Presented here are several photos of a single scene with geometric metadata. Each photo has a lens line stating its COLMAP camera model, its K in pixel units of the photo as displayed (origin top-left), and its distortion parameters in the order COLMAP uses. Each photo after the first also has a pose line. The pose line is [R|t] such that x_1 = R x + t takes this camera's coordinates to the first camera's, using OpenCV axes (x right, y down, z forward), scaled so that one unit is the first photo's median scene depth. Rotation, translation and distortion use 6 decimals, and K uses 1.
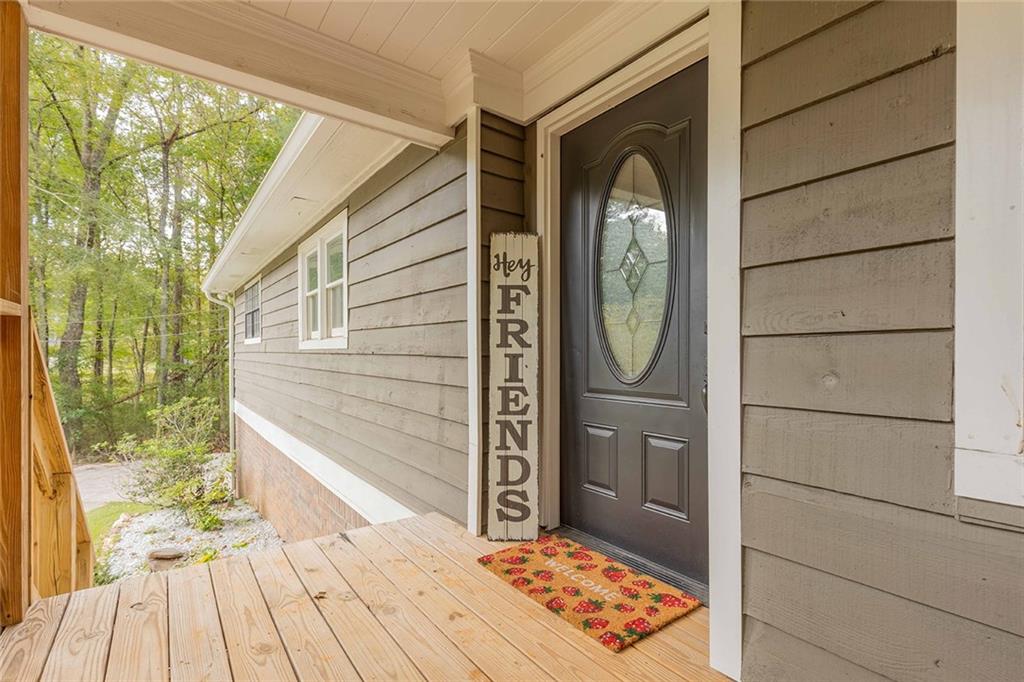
lens RADIAL K [[464.9, 0, 512.0], [0, 464.9, 341.0], [0, 0, 1]] dist [0.001159, 0.000165]
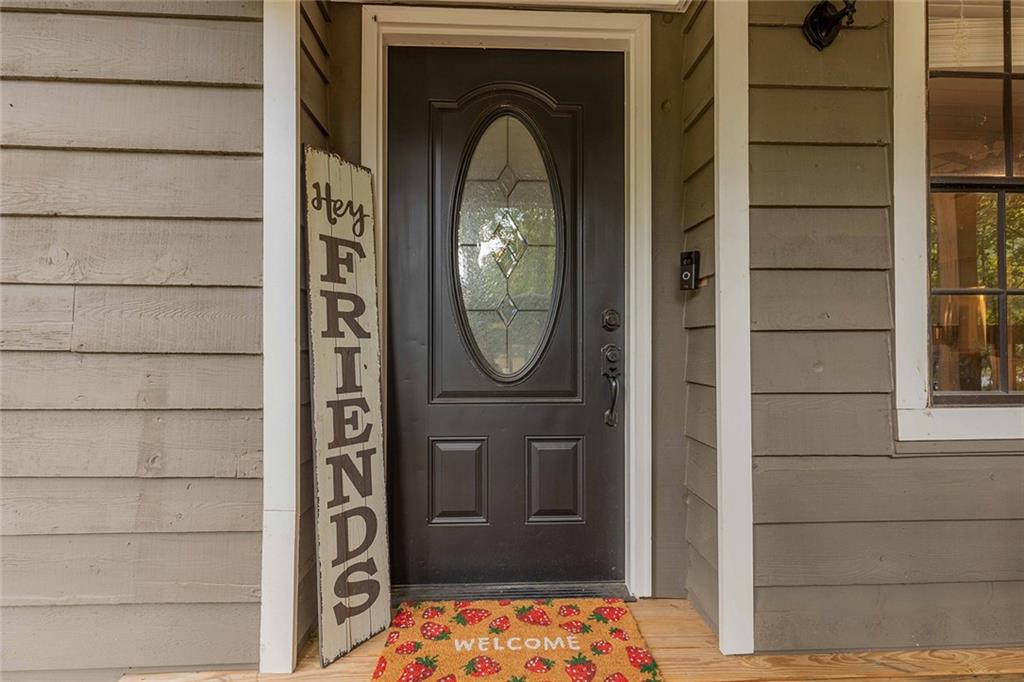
lens RADIAL K [[457.4, 0, 510.7], [0, 457.4, 330.5], [0, 0, 1]] dist [-0.001275, -0.000120]
pose [[0.569415, 0.024517, 0.821685, -0.386725], [-0.021288, 0.999660, -0.015076, 0.009202], [-0.821775, -0.008907, 0.569743, 0.468517]]
